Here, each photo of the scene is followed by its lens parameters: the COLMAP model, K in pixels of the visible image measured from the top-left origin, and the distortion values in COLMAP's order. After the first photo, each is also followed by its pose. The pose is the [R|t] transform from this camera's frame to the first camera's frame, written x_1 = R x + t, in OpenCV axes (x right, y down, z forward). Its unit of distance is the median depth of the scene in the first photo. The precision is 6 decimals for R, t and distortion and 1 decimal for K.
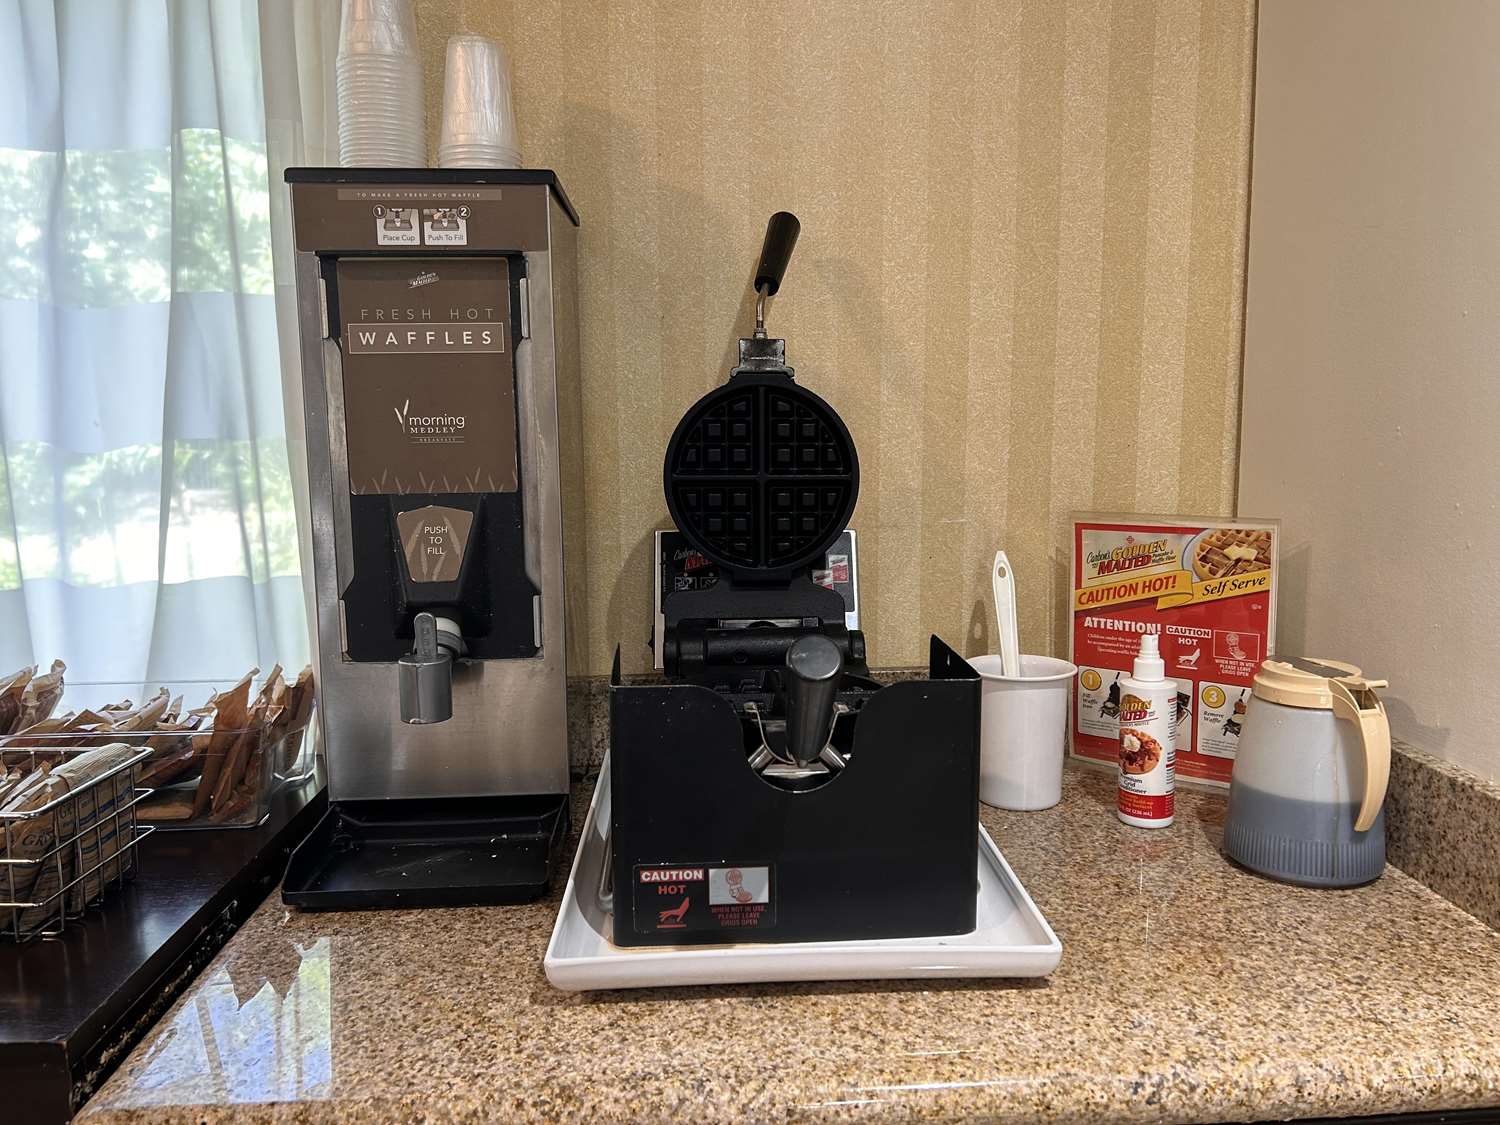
lens RADIAL K [[1124.4, 0, 750.9], [0, 1124.4, 566.2], [0, 0, 1]] dist [0.011610, 0.001388]
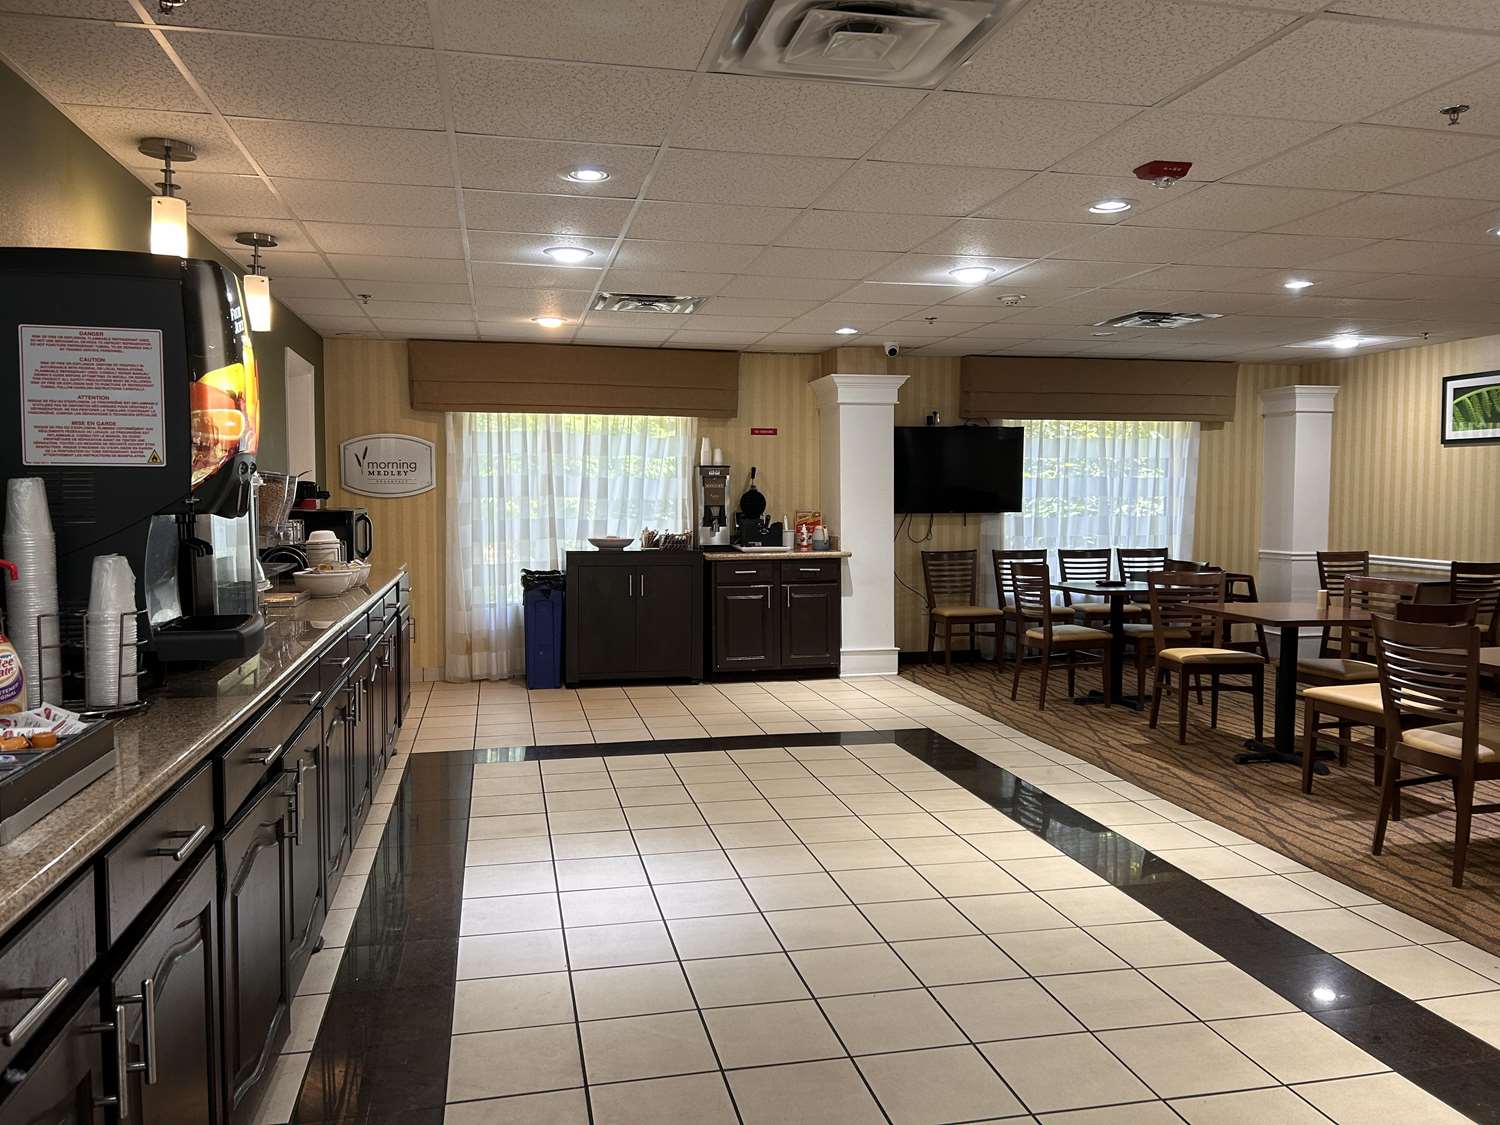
lens RADIAL K [[1124.4, 0, 740.7], [0, 1124.4, 556.2], [0, 0, 1]] dist [0.011610, 0.001388]
pose [[0.985480, -0.007985, 0.169601, -1.273903], [0.020548, 0.997161, -0.072448, 0.770216], [-0.168541, 0.074881, 0.982846, -5.991706]]
